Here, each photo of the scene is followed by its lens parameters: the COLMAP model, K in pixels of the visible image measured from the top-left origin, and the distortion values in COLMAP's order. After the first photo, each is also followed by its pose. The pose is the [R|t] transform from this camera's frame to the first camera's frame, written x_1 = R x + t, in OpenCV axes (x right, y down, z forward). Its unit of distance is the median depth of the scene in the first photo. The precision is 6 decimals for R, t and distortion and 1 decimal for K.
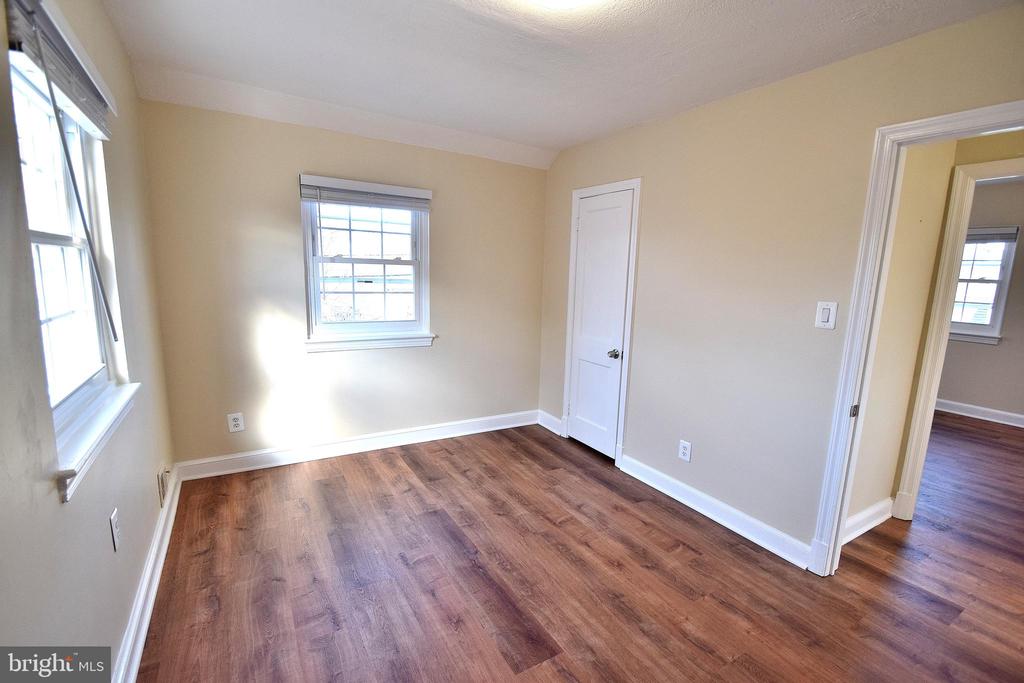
lens RADIAL K [[450.5, 0, 513.0], [0, 450.5, 353.5], [0, 0, 1]] dist [0.000705, -0.017546]
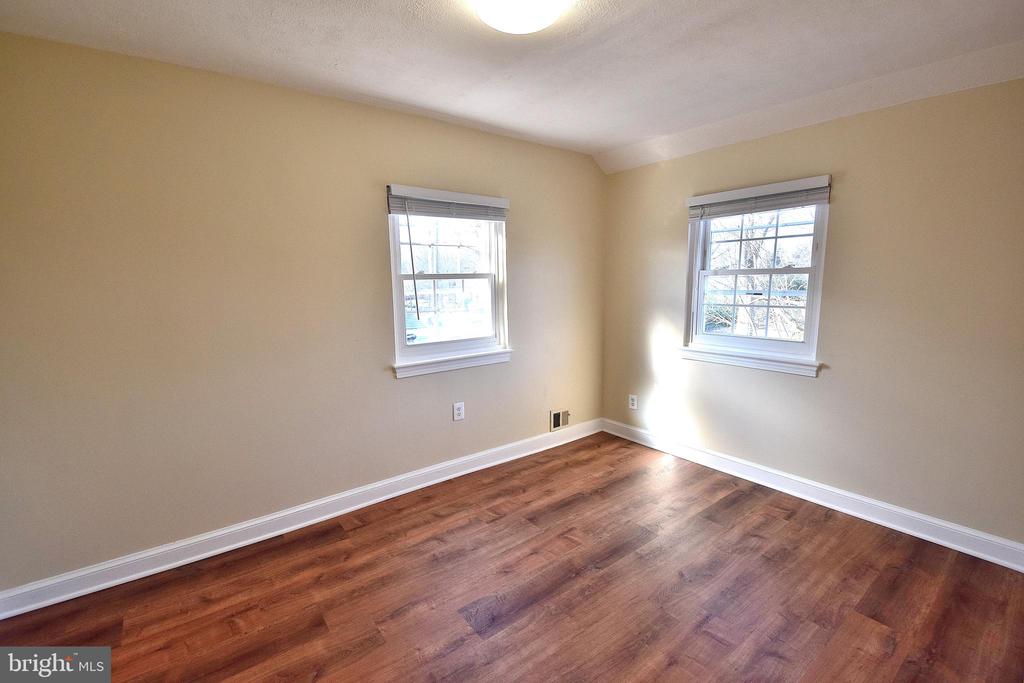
lens RADIAL K [[450.5, 0, 513.0], [0, 450.5, 353.5], [0, 0, 1]] dist [0.000705, -0.017546]
pose [[0.111923, 0.126539, -0.985627, 0.585477], [-0.153819, 0.982111, 0.108620, -0.069593], [0.981740, 0.139451, 0.129385, 0.452866]]
